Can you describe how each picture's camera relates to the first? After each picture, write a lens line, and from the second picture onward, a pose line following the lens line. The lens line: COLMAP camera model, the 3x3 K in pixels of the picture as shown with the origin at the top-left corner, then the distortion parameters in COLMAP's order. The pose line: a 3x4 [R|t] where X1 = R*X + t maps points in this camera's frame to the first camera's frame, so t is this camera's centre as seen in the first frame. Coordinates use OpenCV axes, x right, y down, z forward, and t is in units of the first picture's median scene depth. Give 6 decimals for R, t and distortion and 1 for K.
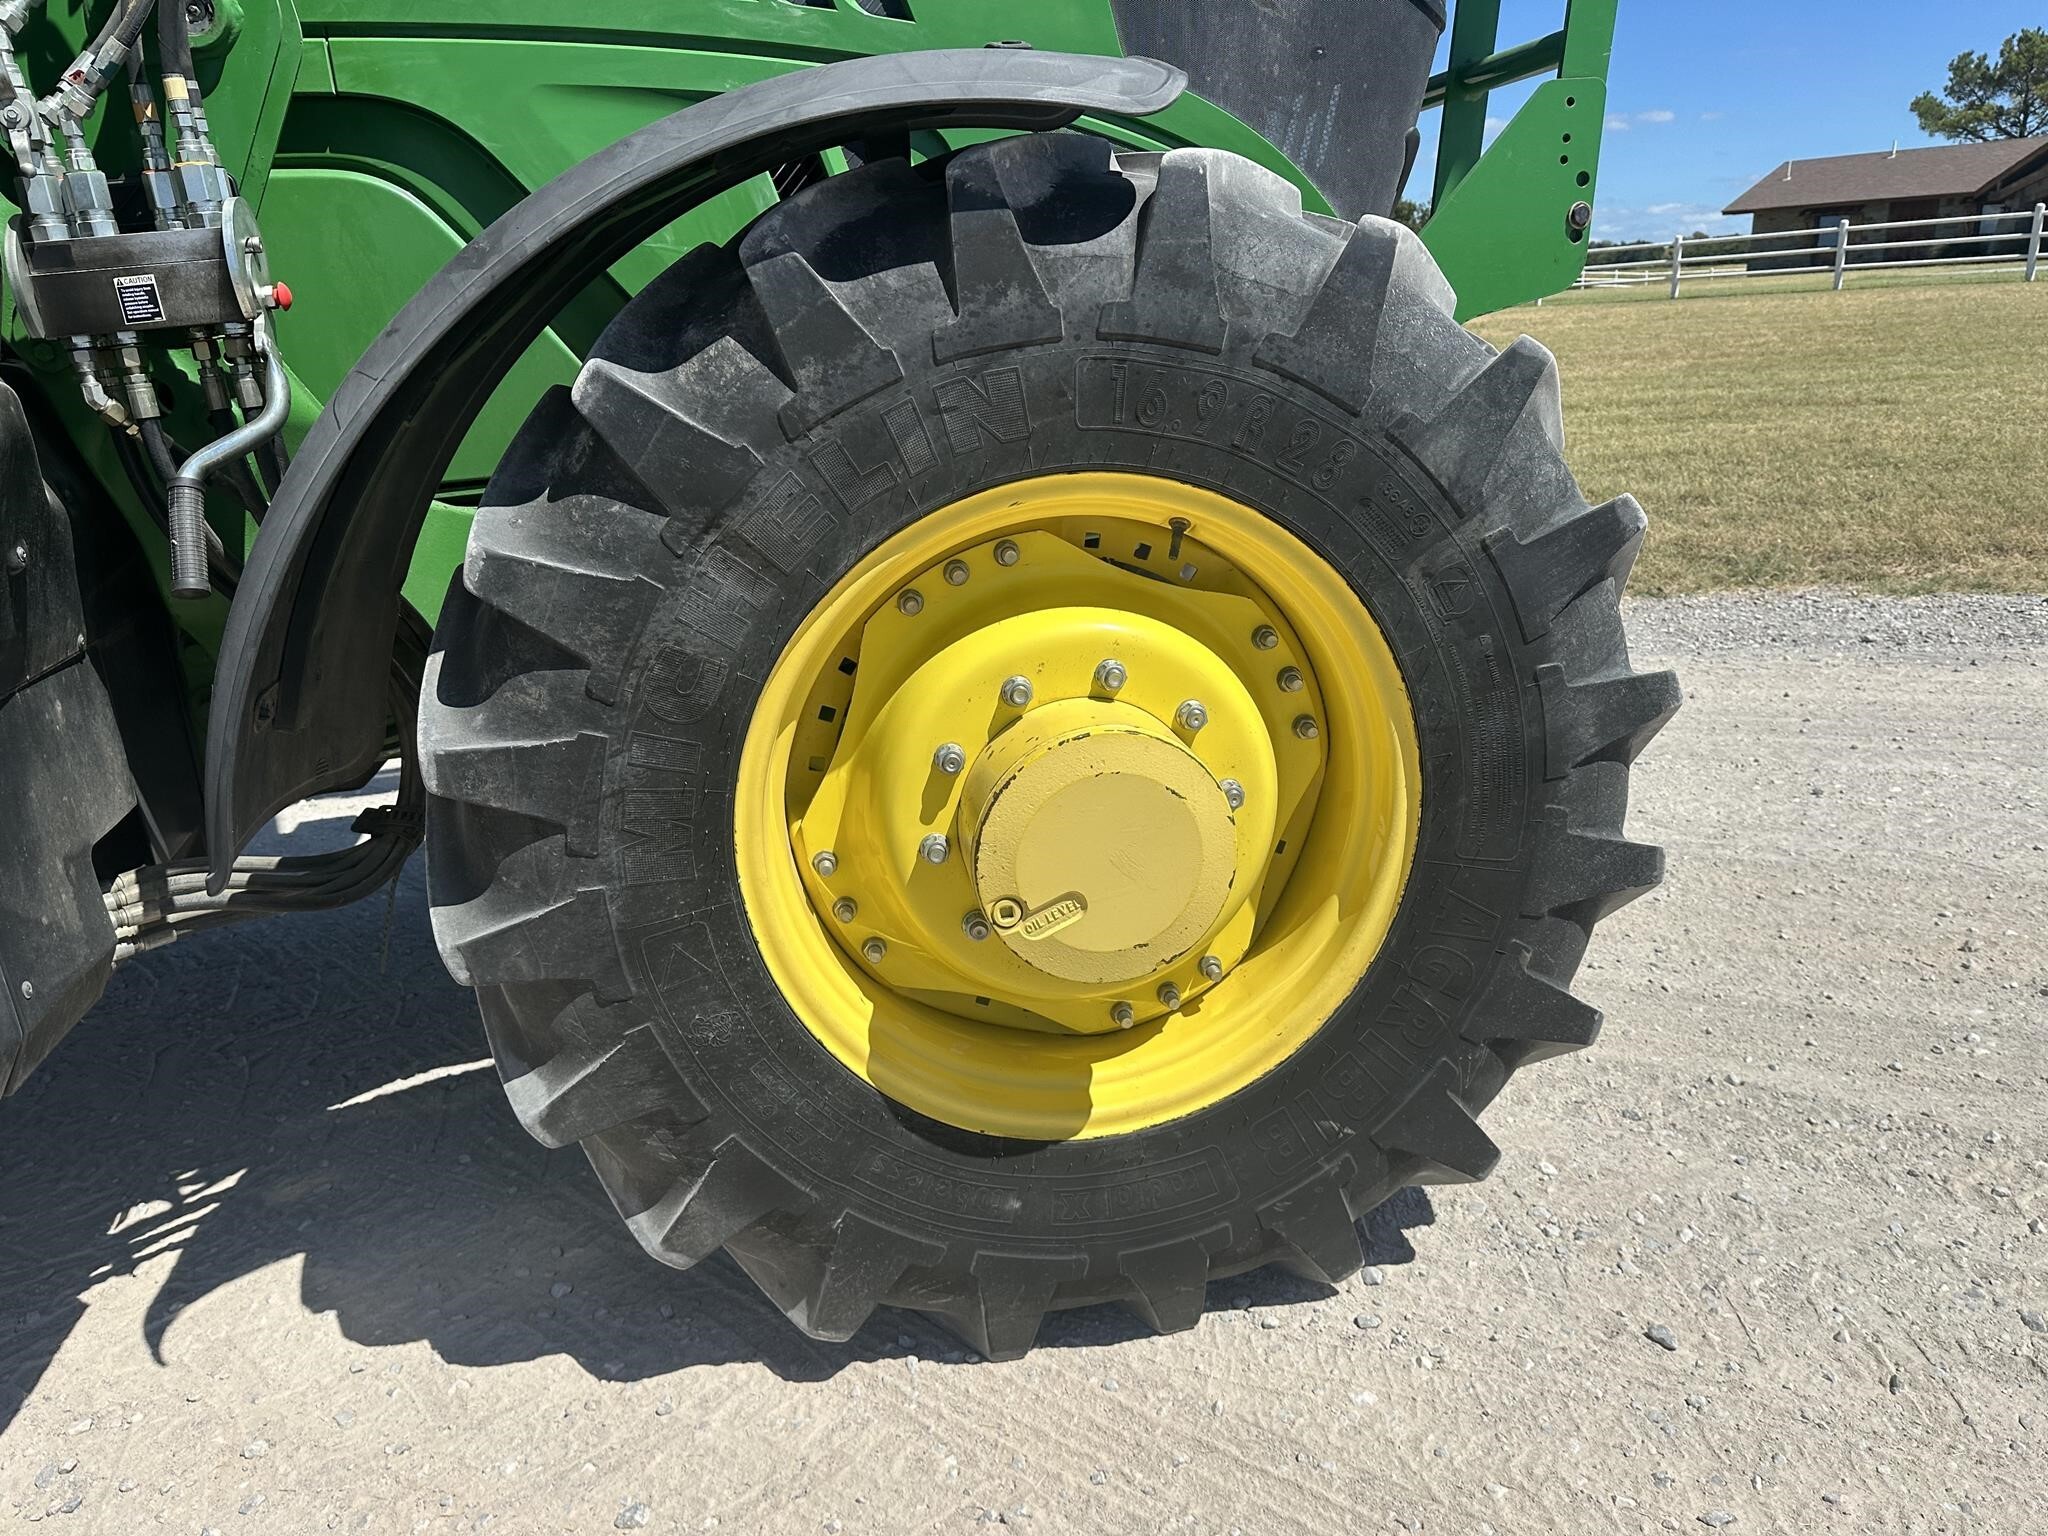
lens RADIAL K [[1446.3, 0, 1032.1], [0, 1446.3, 777.4], [0, 0, 1]] dist [0.096589, -0.123158]
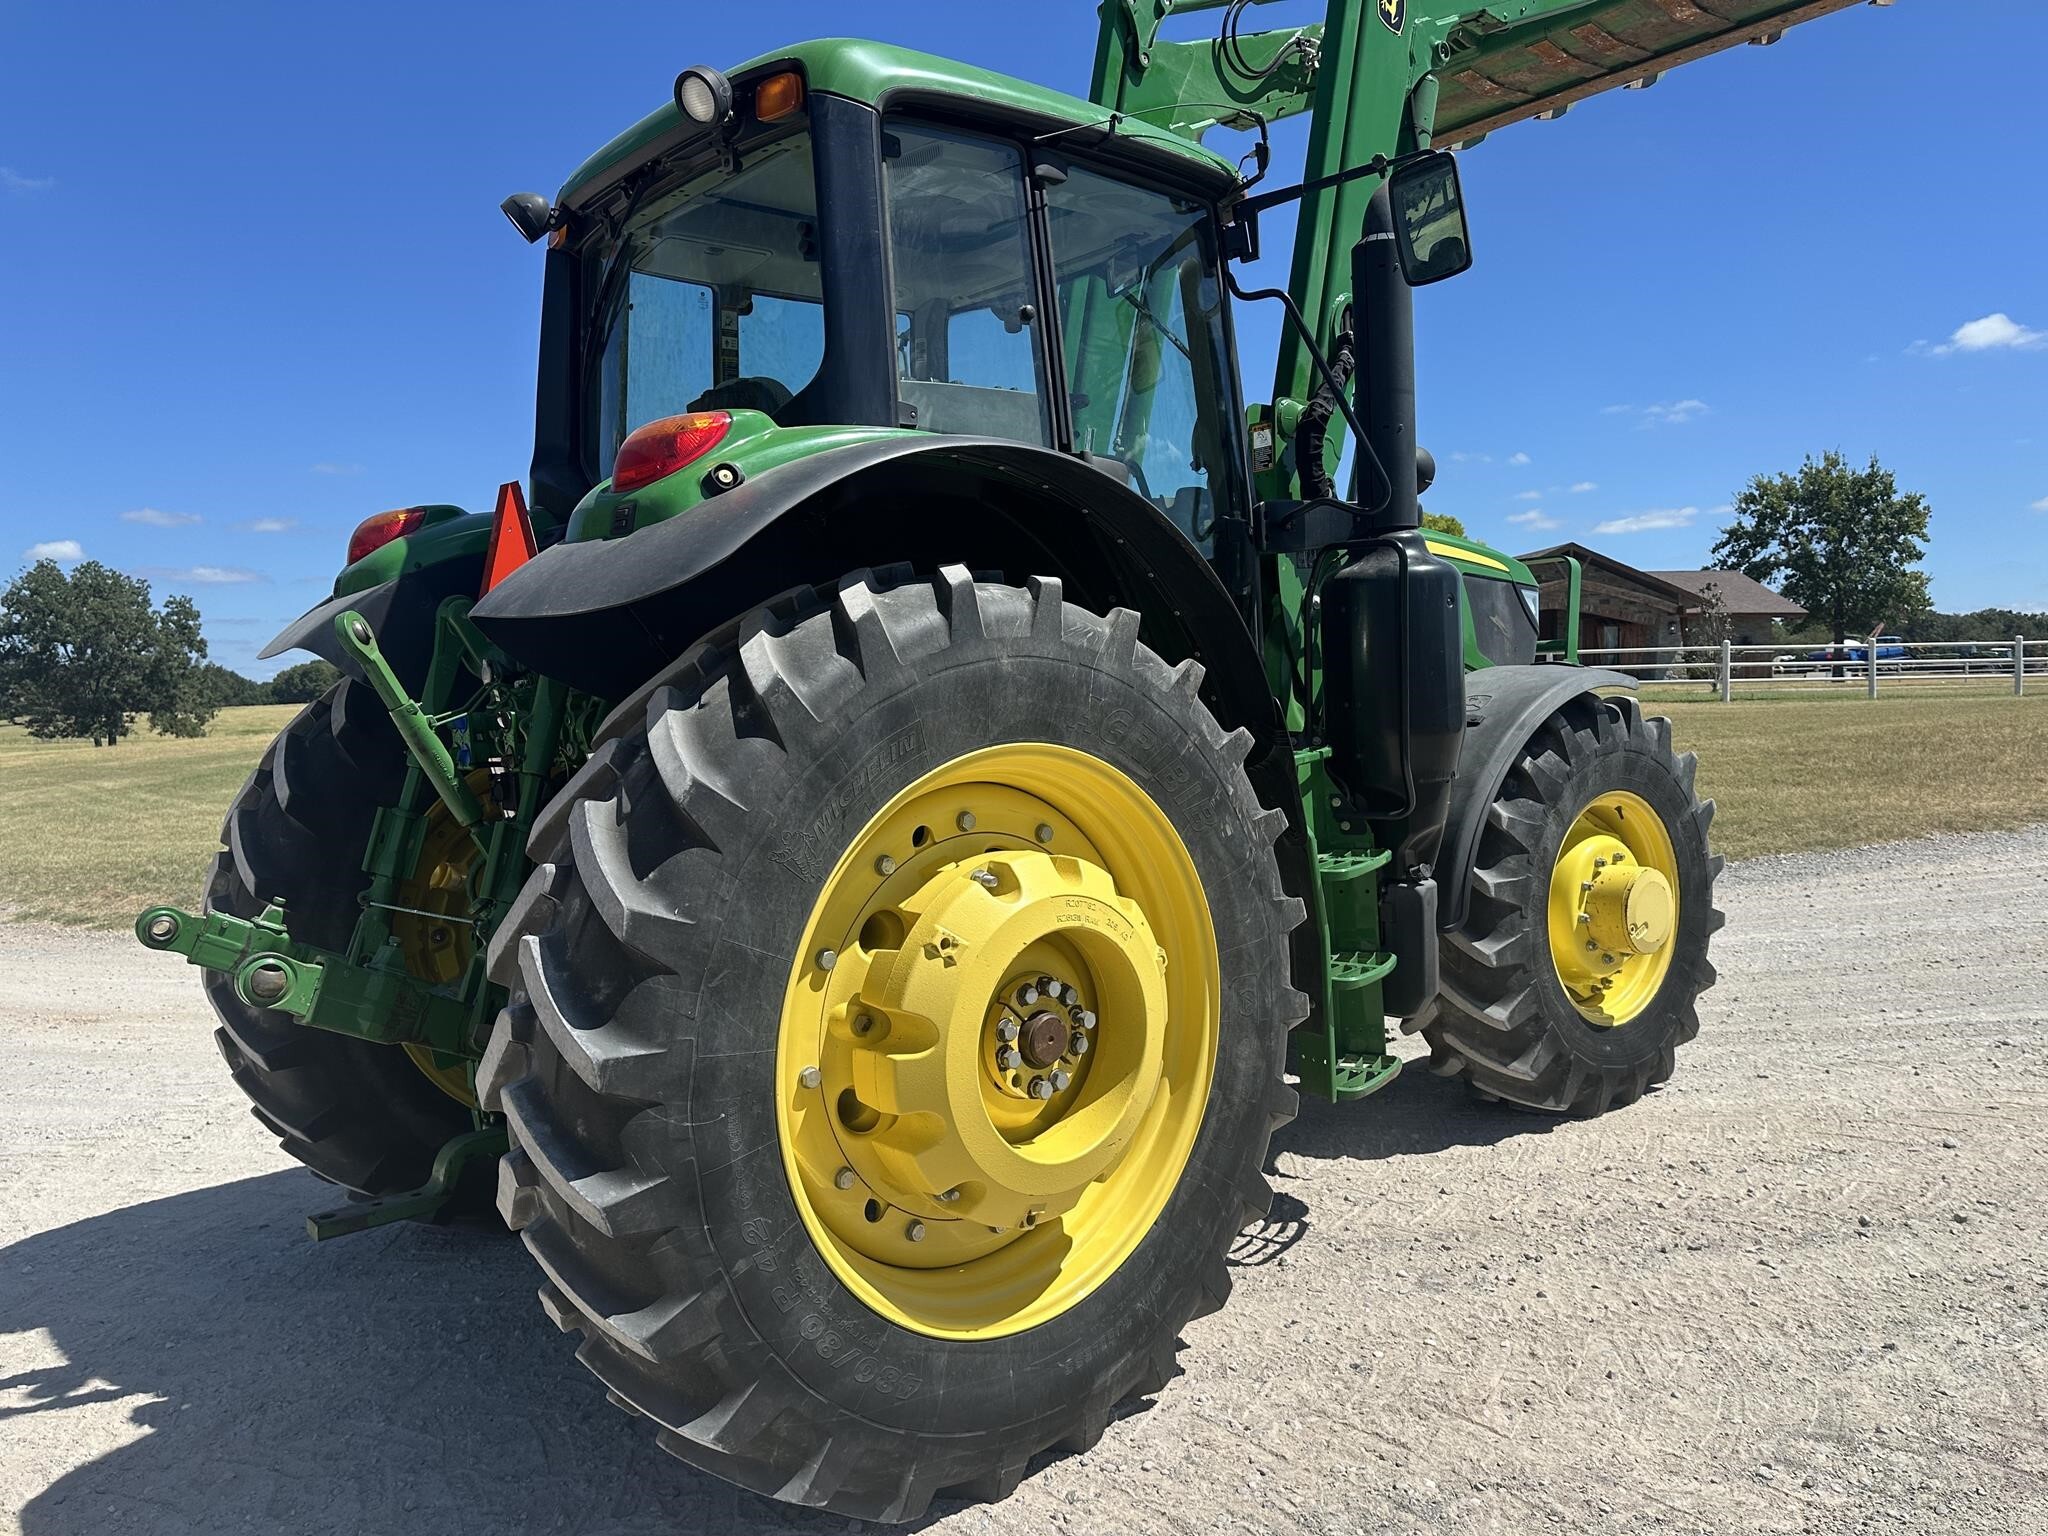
lens RADIAL K [[1444.2, 0, 1011.5], [0, 1444.2, 765.7], [0, 0, 1]] dist [0.022250, -0.036643]
pose [[0.885887, 0.004125, 0.463884, -2.590245], [0.117410, 0.965410, -0.232805, 0.315898], [-0.448798, 0.260703, 0.854760, -1.116225]]
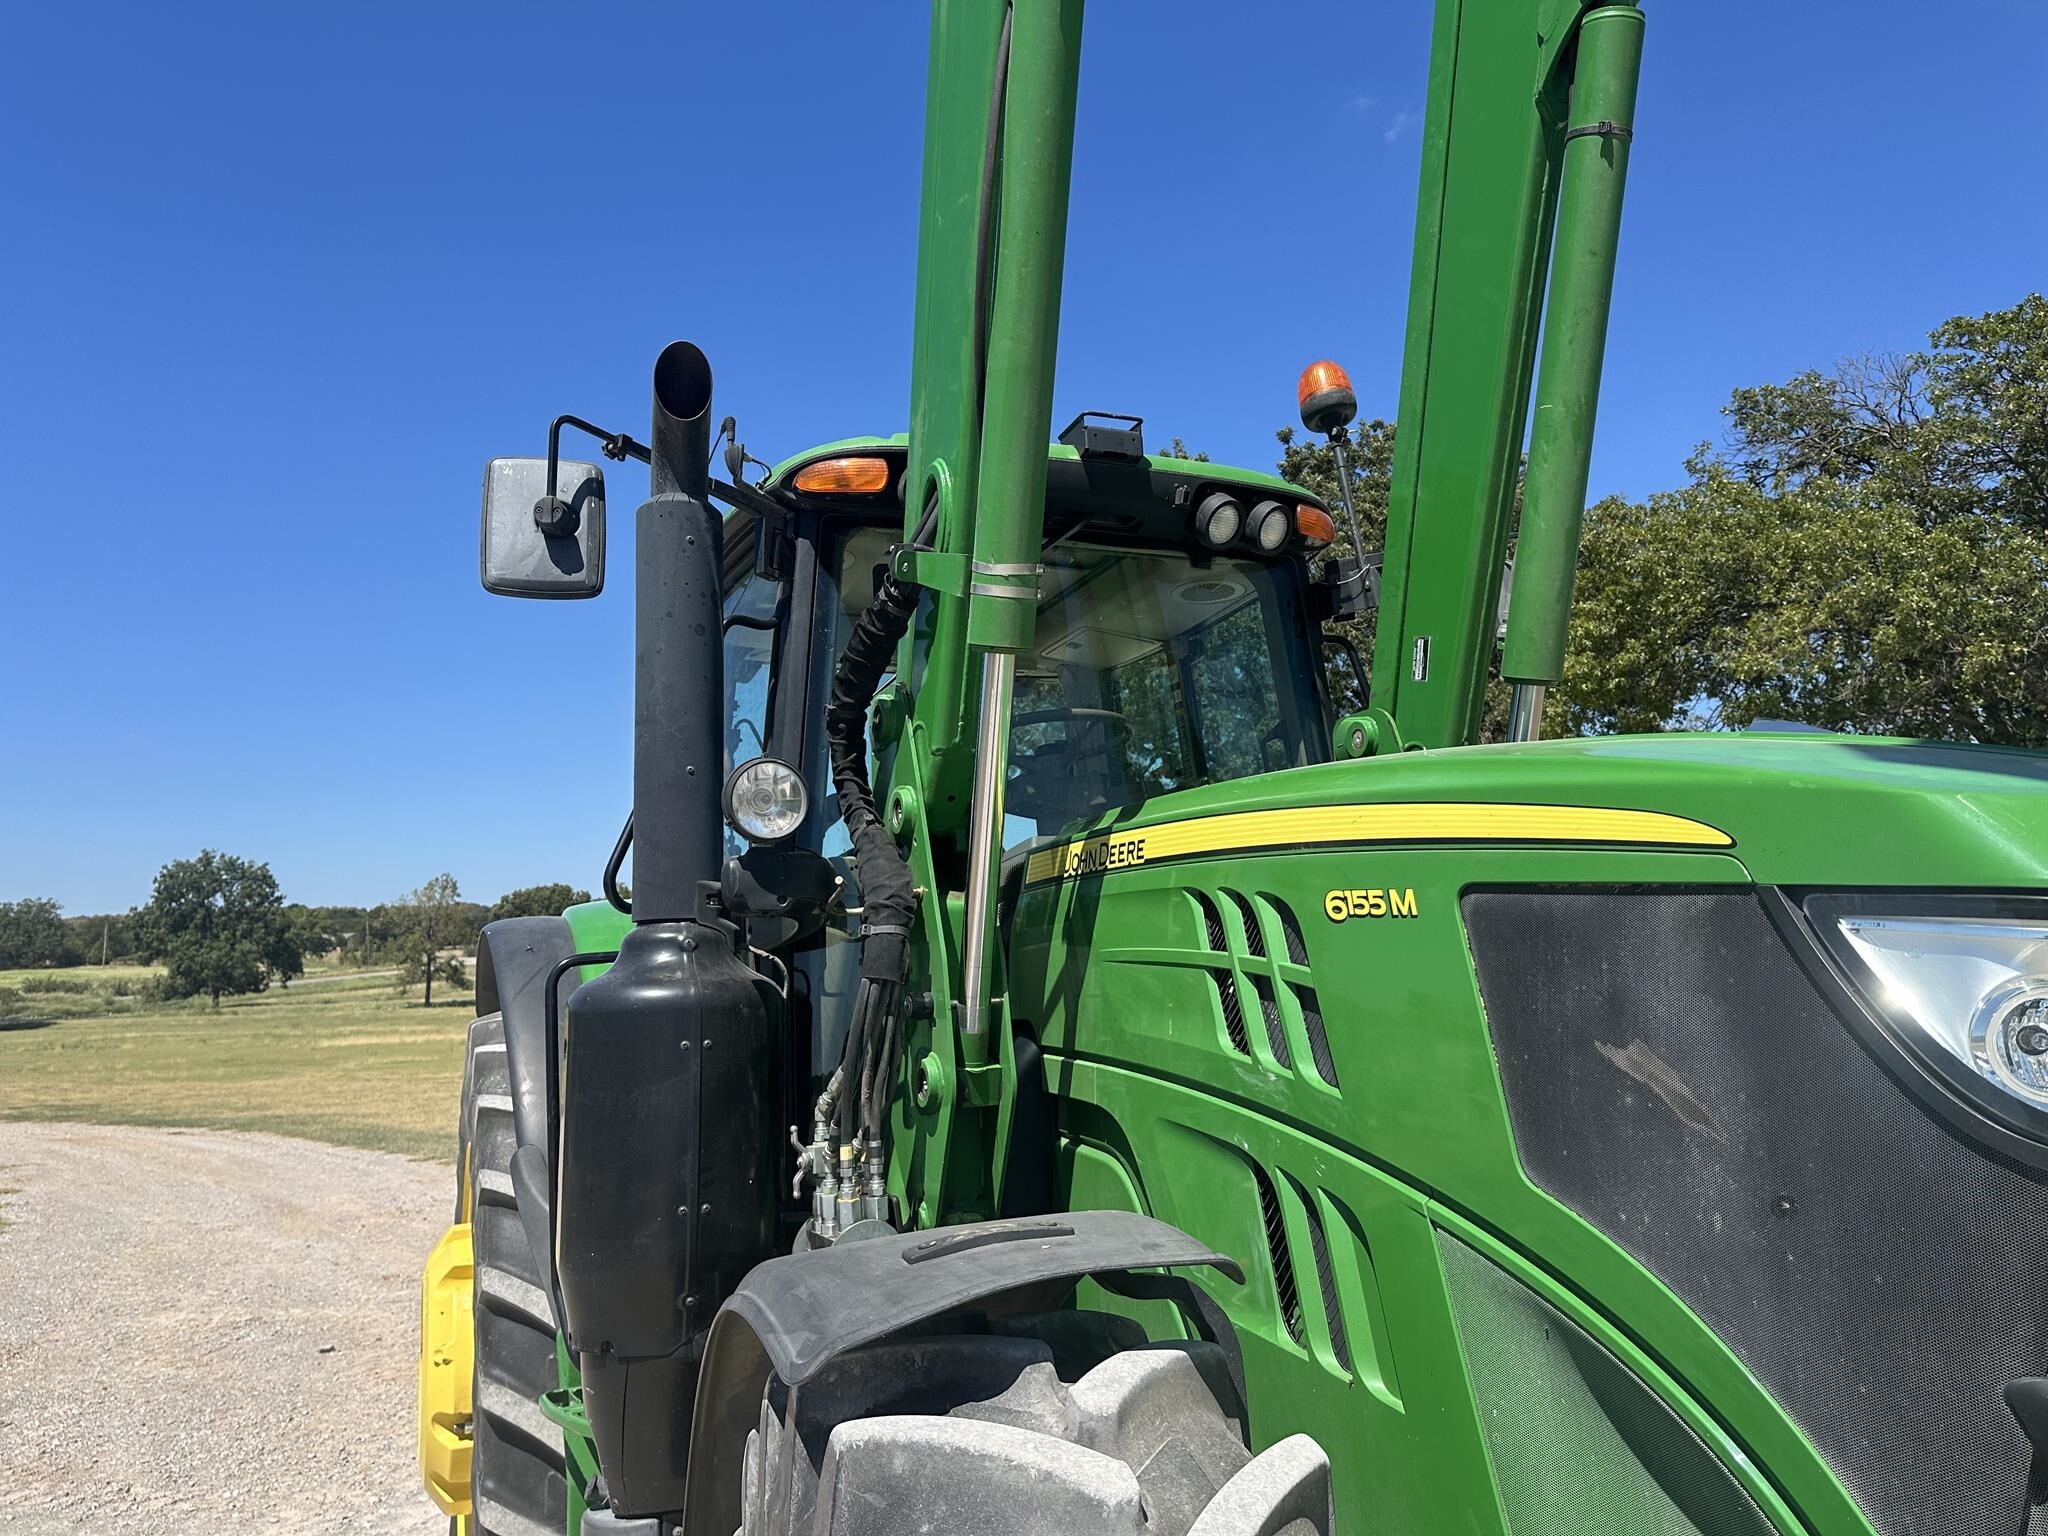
lens RADIAL K [[1415.3, 0, 1026.0], [0, 1415.3, 786.9], [0, 0, 1]] dist [0.173654, -0.289141]
pose [[0.160698, -0.073625, -0.984254, 0.985781], [-0.267930, 0.956515, -0.115295, -0.700624], [0.949942, 0.282239, 0.133984, 0.837645]]
